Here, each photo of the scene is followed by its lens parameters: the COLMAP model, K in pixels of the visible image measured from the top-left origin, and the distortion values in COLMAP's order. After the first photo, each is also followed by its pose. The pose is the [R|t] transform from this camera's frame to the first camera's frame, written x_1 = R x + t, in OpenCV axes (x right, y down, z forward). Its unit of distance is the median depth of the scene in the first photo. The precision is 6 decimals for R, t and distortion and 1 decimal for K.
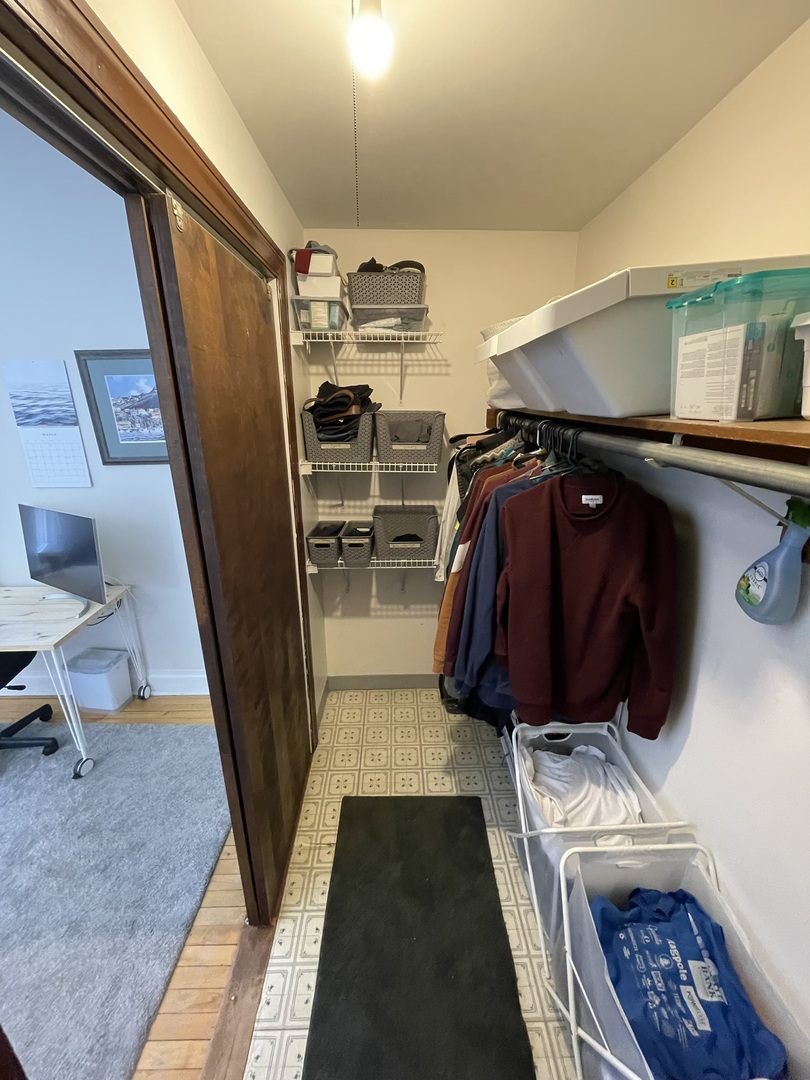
lens RADIAL K [[435.1, 0, 403.6], [0, 435.1, 543.5], [0, 0, 1]] dist [-0.001091, -0.000427]
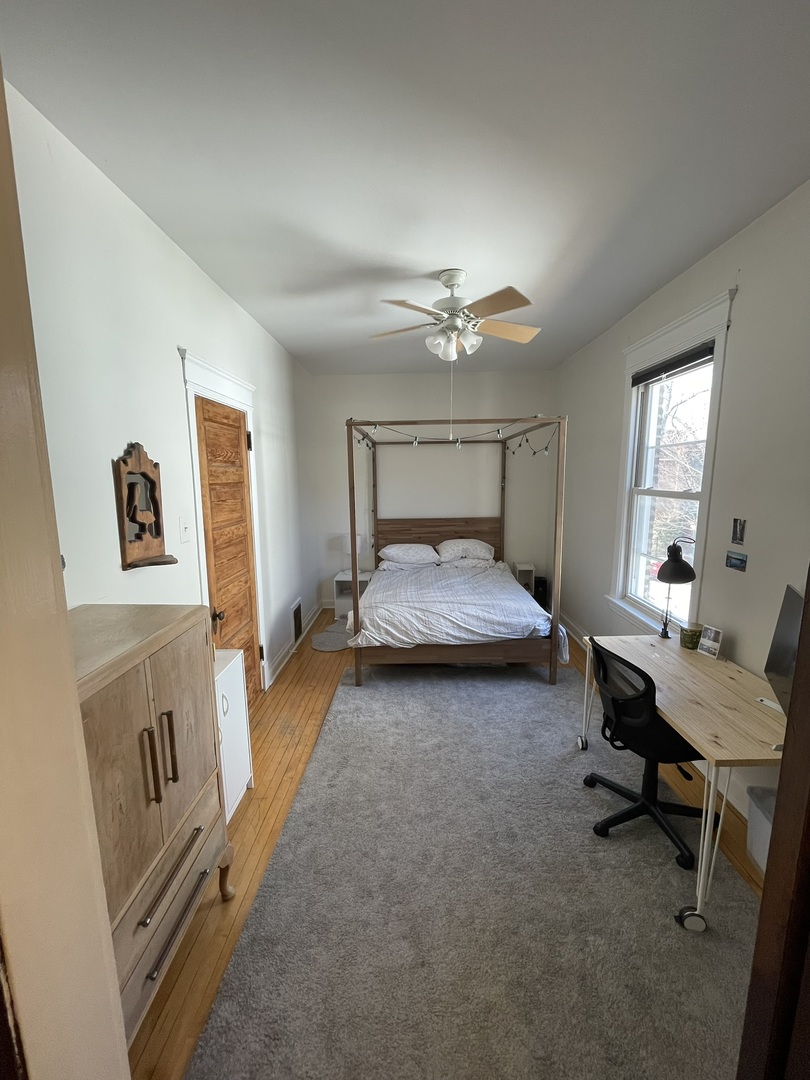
lens RADIAL K [[435.1, 0, 403.6], [0, 435.1, 539.3], [0, 0, 1]] dist [-0.001091, -0.000427]
pose [[-0.043694, 0.157801, -0.986504, -0.055999], [-0.302146, 0.939117, 0.163604, -0.095979], [0.952260, 0.305216, 0.006646, 0.300996]]
